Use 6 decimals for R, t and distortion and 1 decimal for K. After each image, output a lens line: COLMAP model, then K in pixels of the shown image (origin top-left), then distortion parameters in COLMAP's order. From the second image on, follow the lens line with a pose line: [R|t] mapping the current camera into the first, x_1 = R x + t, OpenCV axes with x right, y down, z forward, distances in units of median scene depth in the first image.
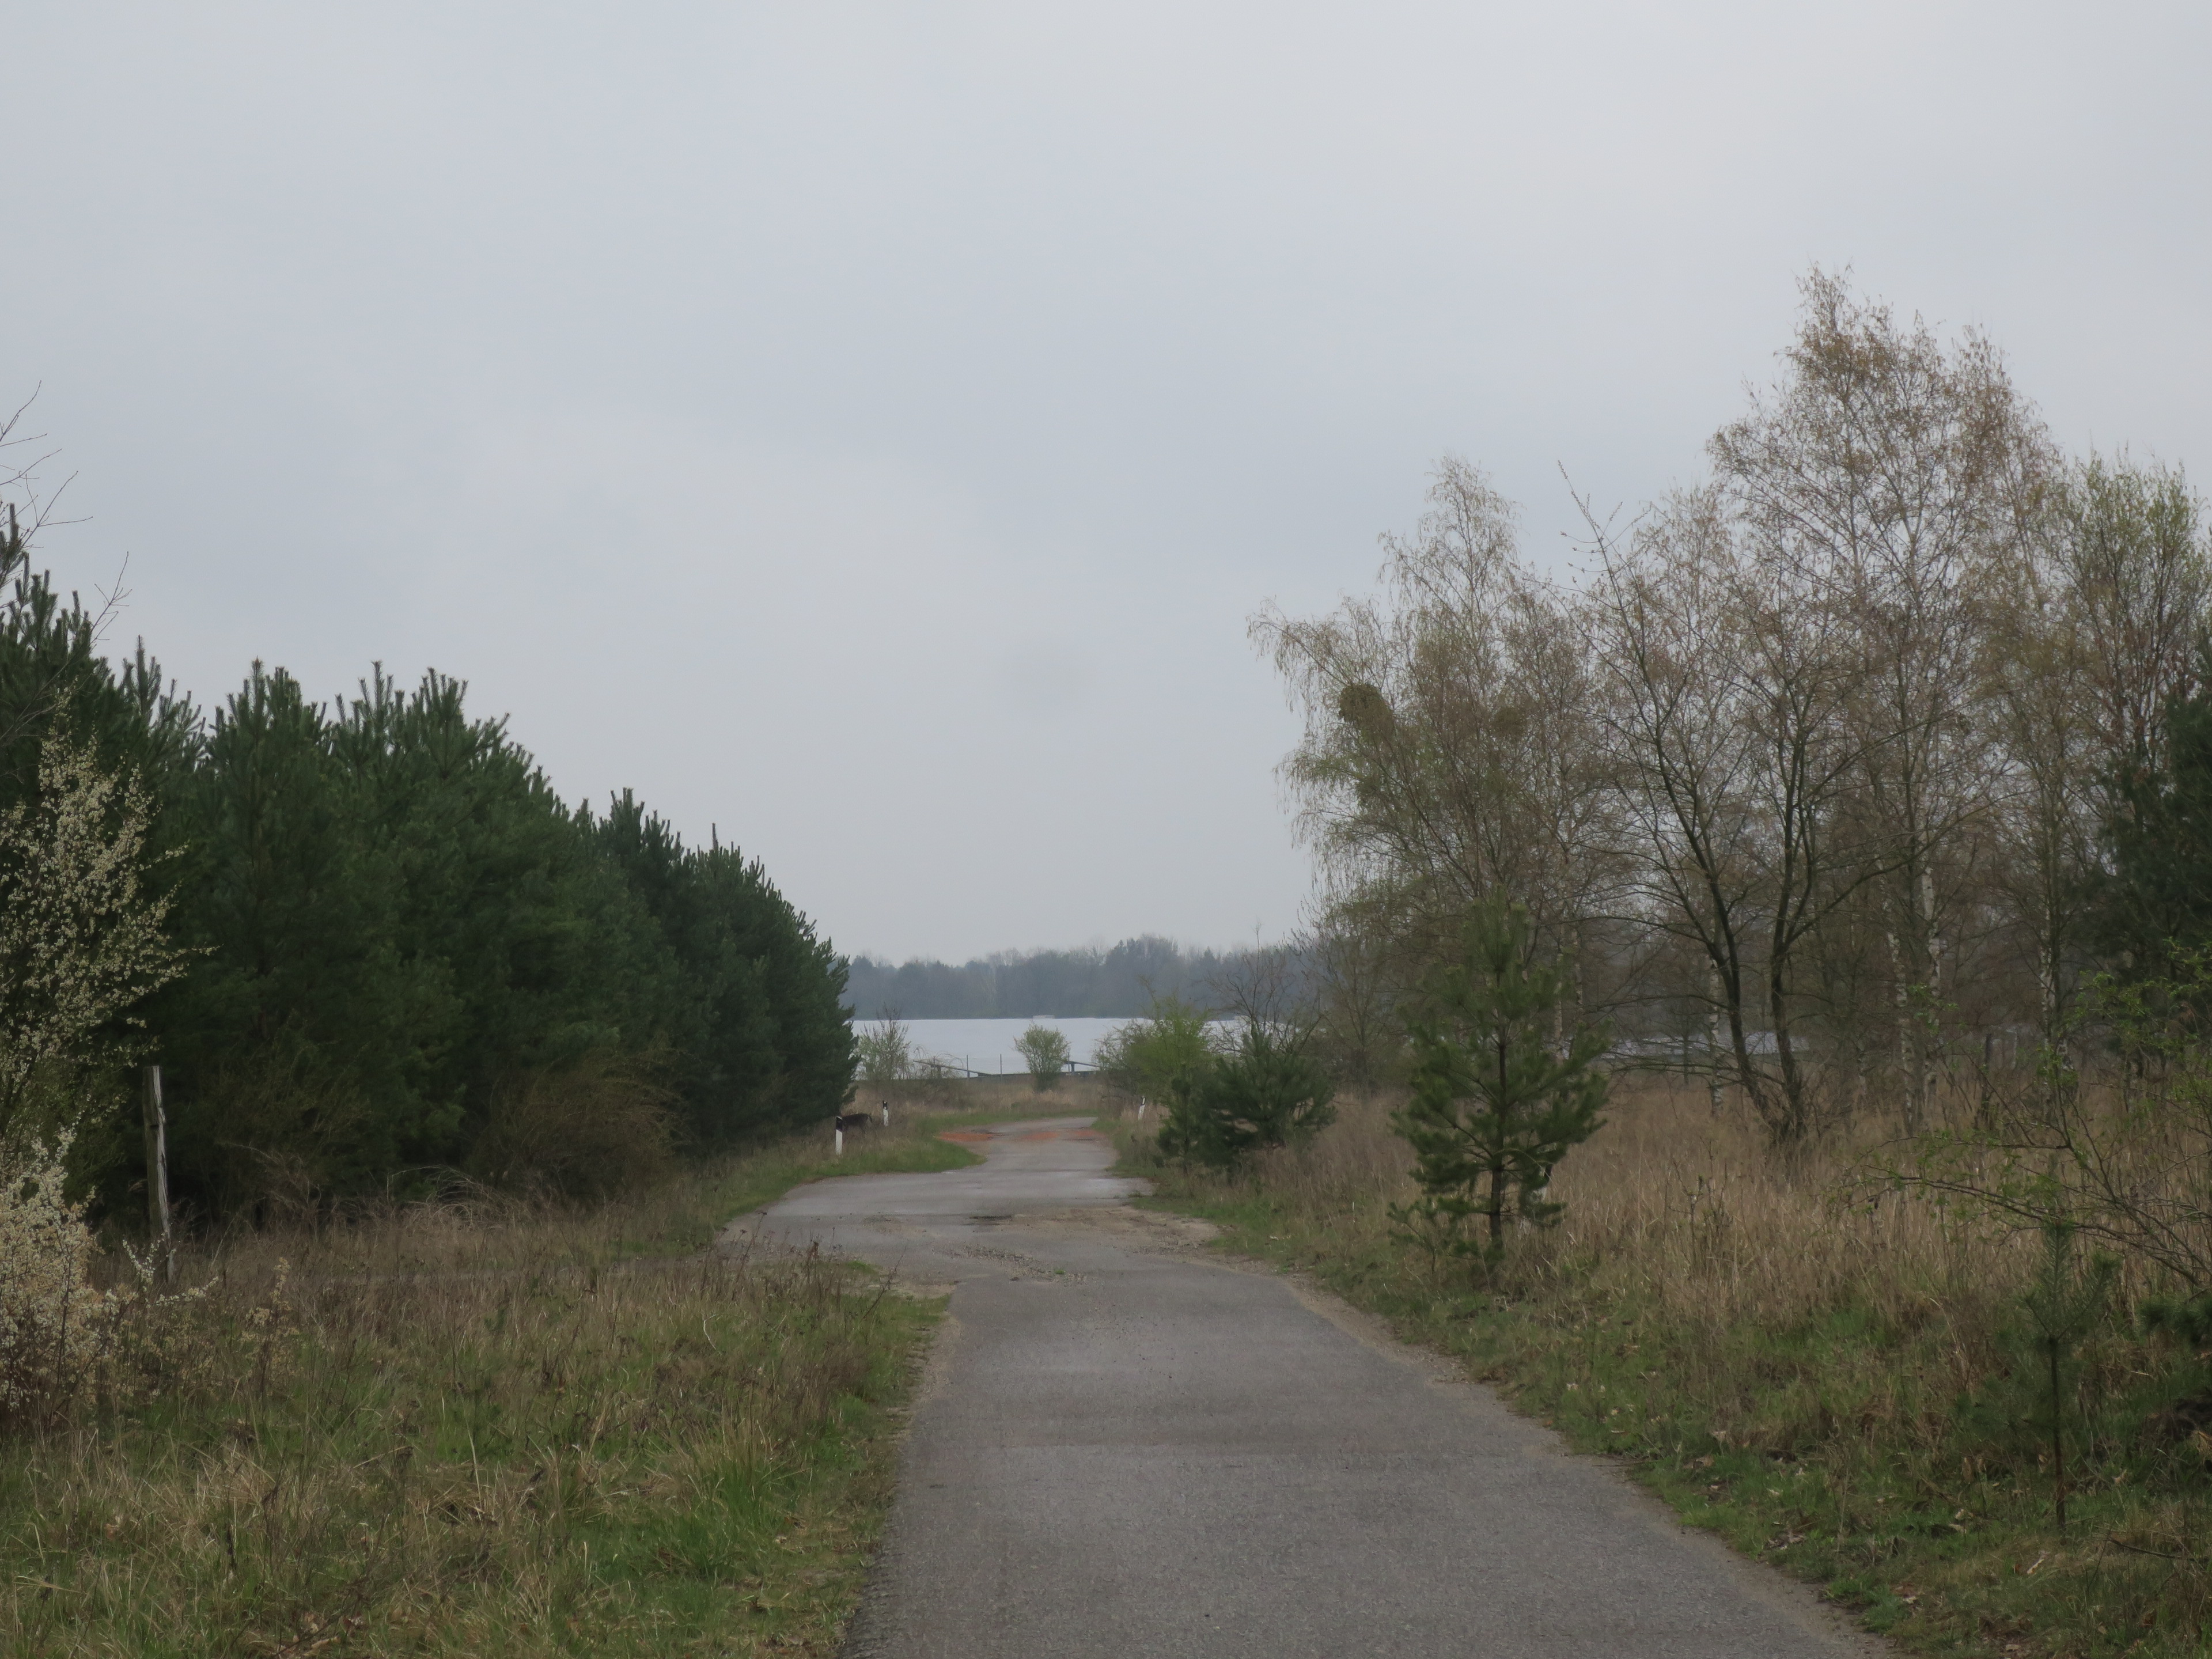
lens RADIAL K [[5743.2, 0, 1106.0], [0, 5743.2, 829.5], [0, 0, 1]] dist [0.001327, -2.142019]
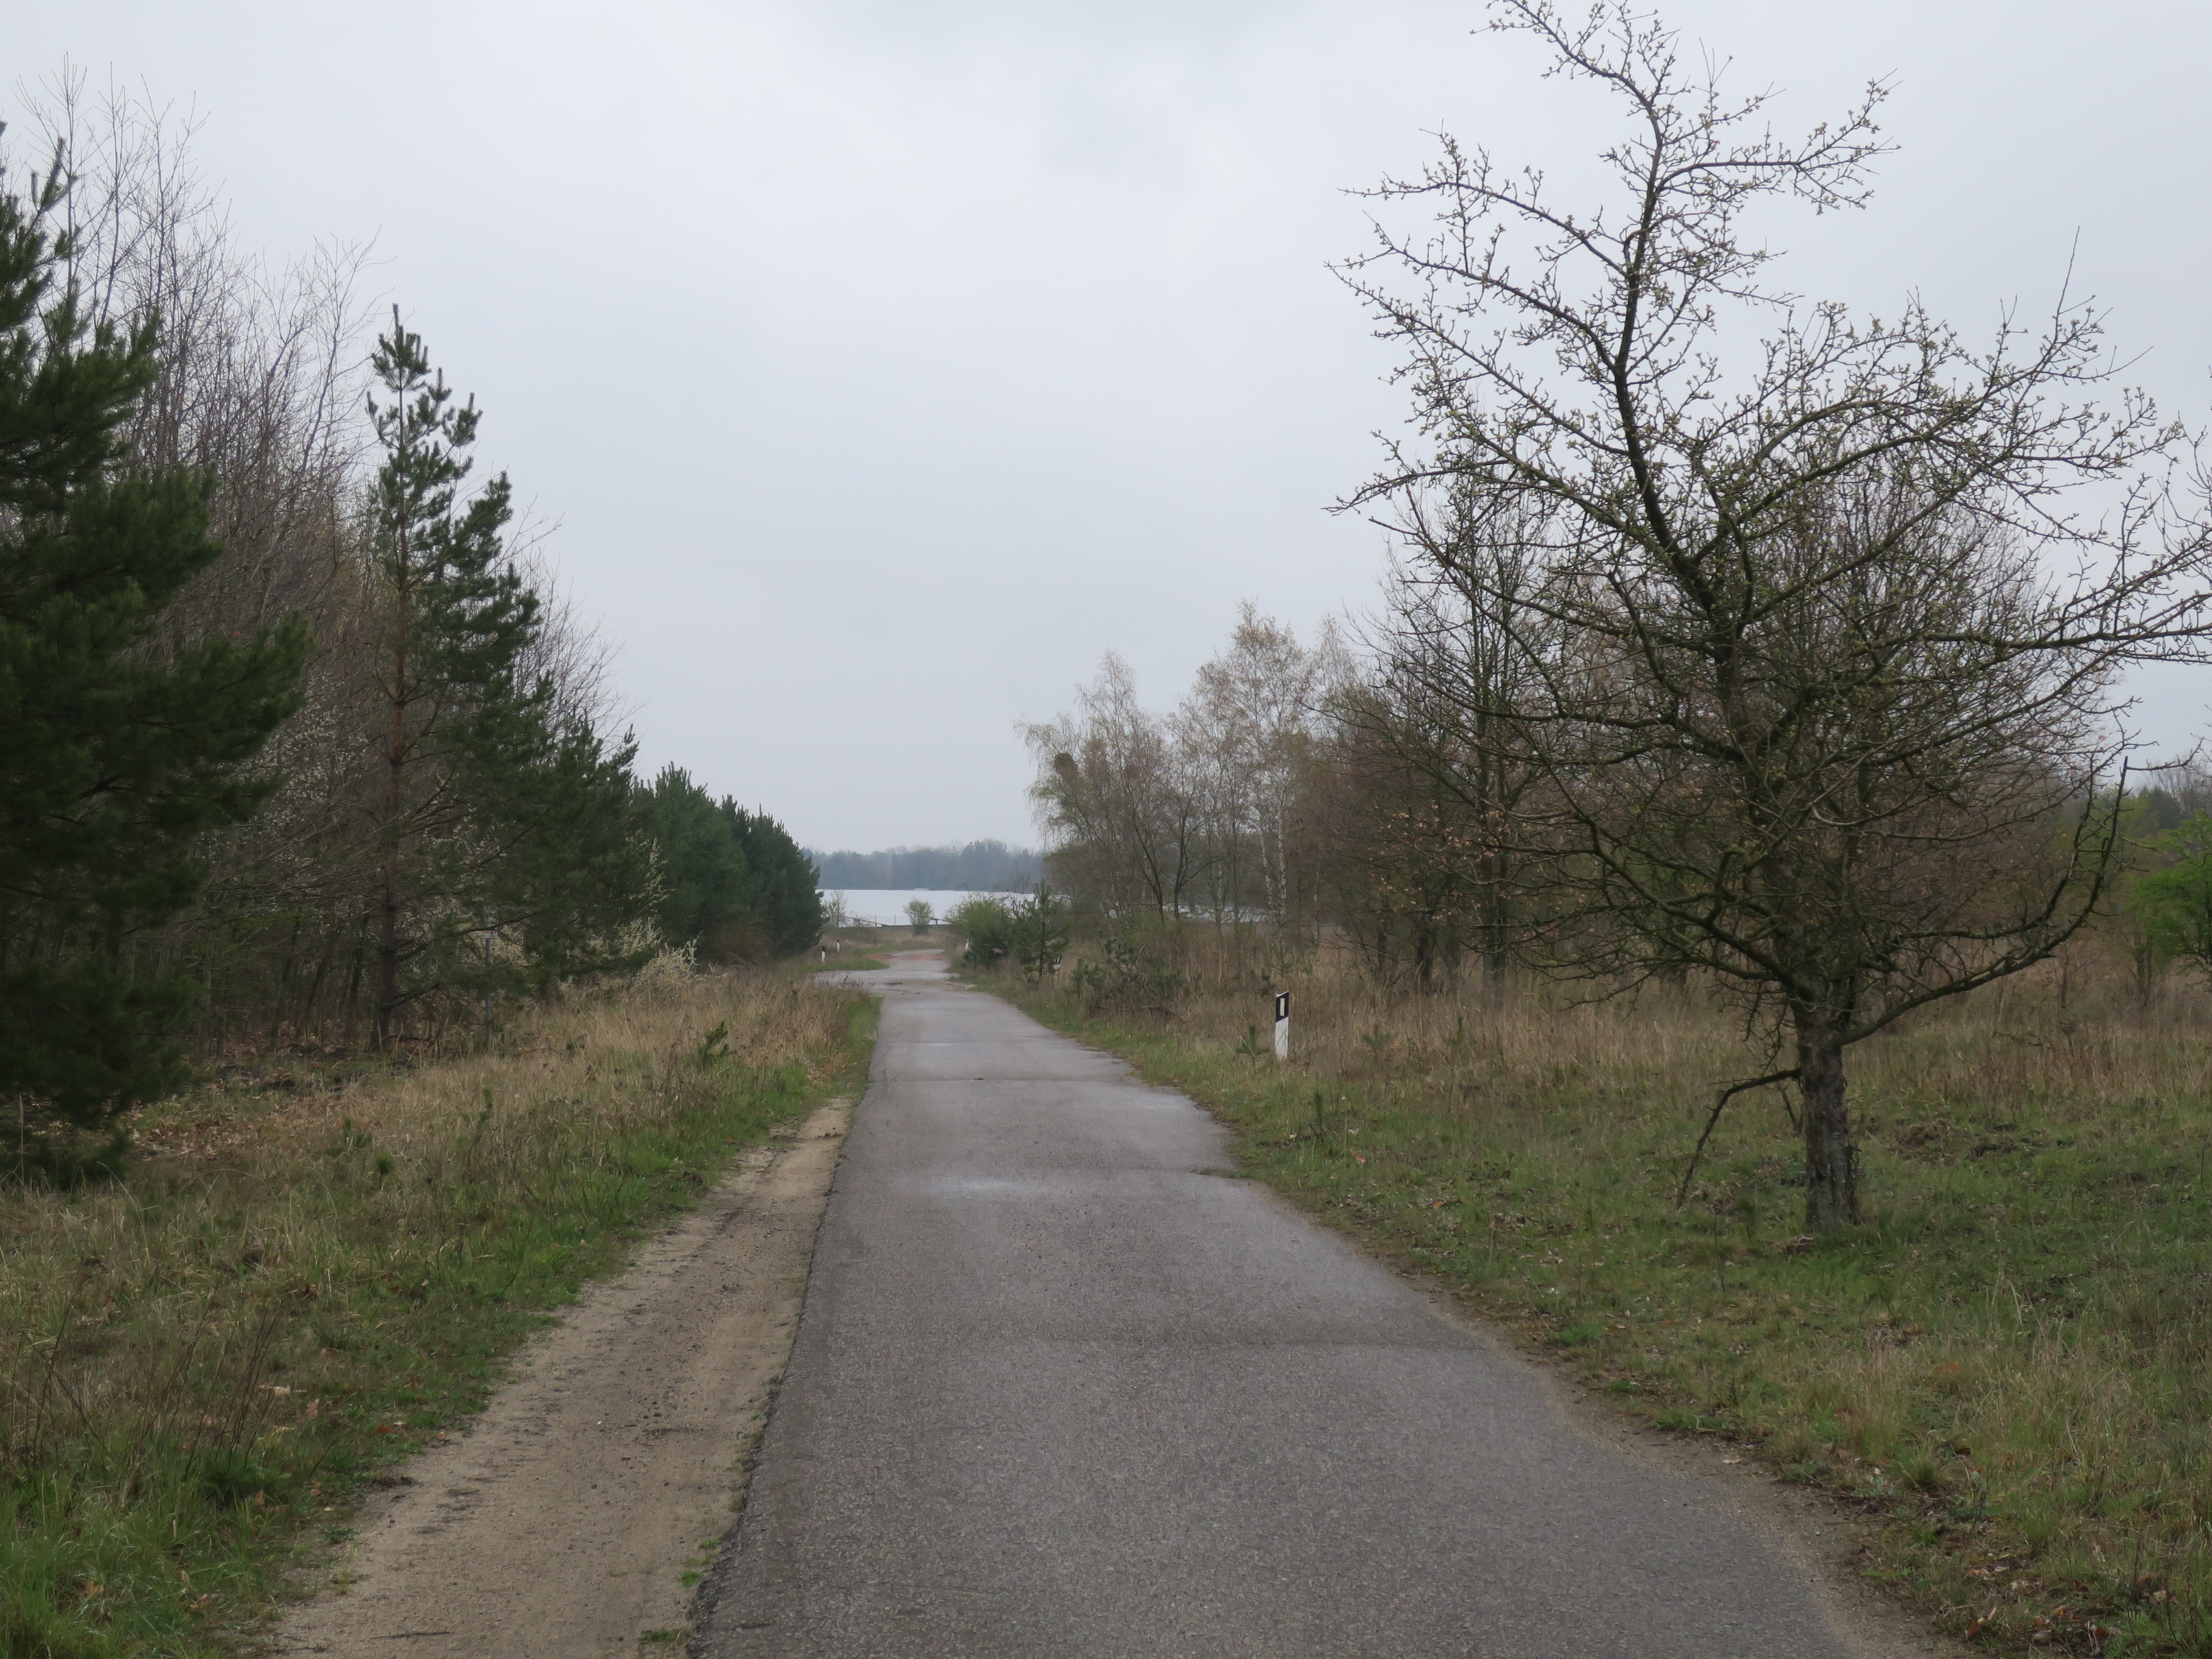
lens RADIAL K [[3751.4, 0, 1106.0], [0, 3751.4, 829.5], [0, 0, 1]] dist [-0.011465, -0.003679]
pose [[0.999098, 0.019050, 0.037945, 0.038047], [-0.019679, 0.999674, 0.016291, -0.118375], [-0.037623, -0.017023, 0.999147, -2.632383]]
